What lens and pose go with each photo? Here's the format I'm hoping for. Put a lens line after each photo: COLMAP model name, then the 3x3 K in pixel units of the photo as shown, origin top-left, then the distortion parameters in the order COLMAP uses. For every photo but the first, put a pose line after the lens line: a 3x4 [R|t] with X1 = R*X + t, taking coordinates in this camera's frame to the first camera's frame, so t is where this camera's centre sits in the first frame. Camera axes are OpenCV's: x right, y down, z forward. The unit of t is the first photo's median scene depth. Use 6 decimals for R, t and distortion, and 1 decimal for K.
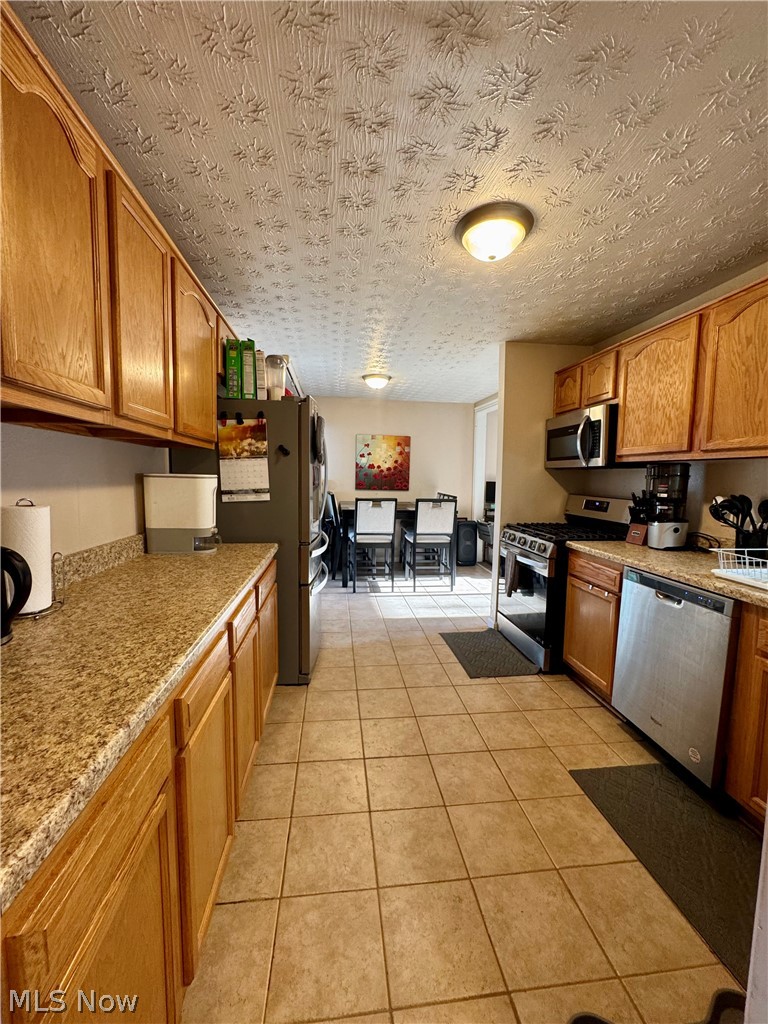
lens RADIAL K [[413.9, 0, 384.0], [0, 413.9, 512.0], [0, 0, 1]] dist [0.000094, 0.000011]
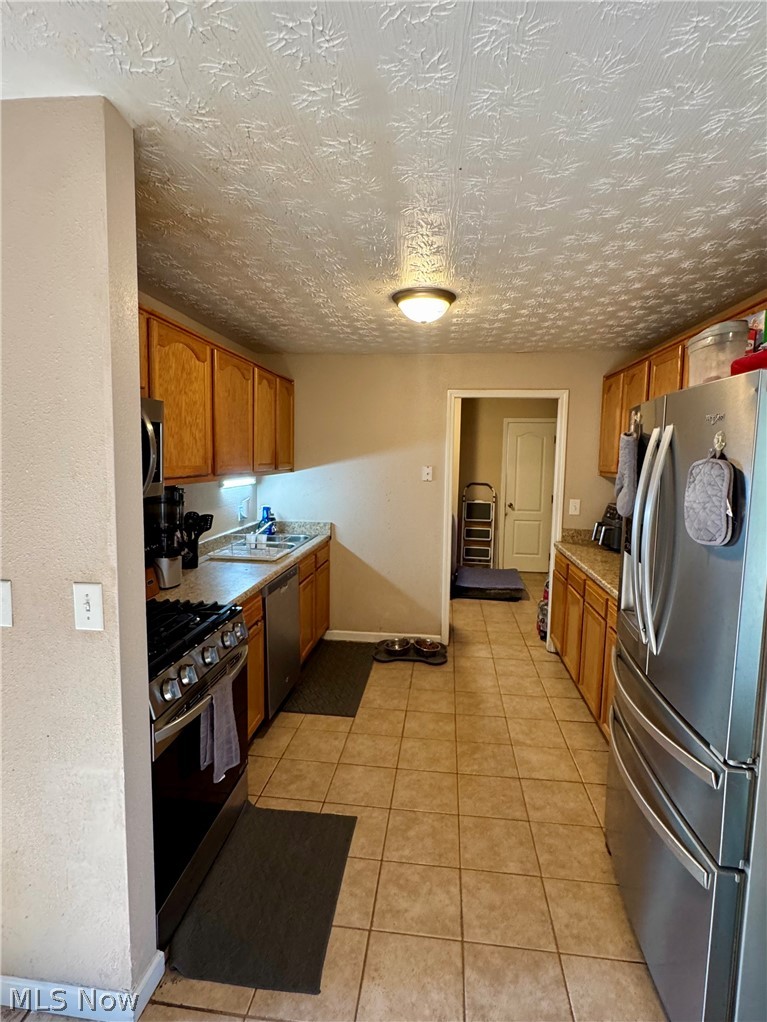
lens RADIAL K [[543.8, 0, 383.5], [0, 543.8, 511.0], [0, 0, 1]] dist [0.000091, -0.000014]
pose [[-0.973039, -0.050378, 0.225073, -0.006959], [-0.005208, 0.980404, 0.196929, -0.311283], [-0.230583, 0.190447, -0.954233, 2.108528]]
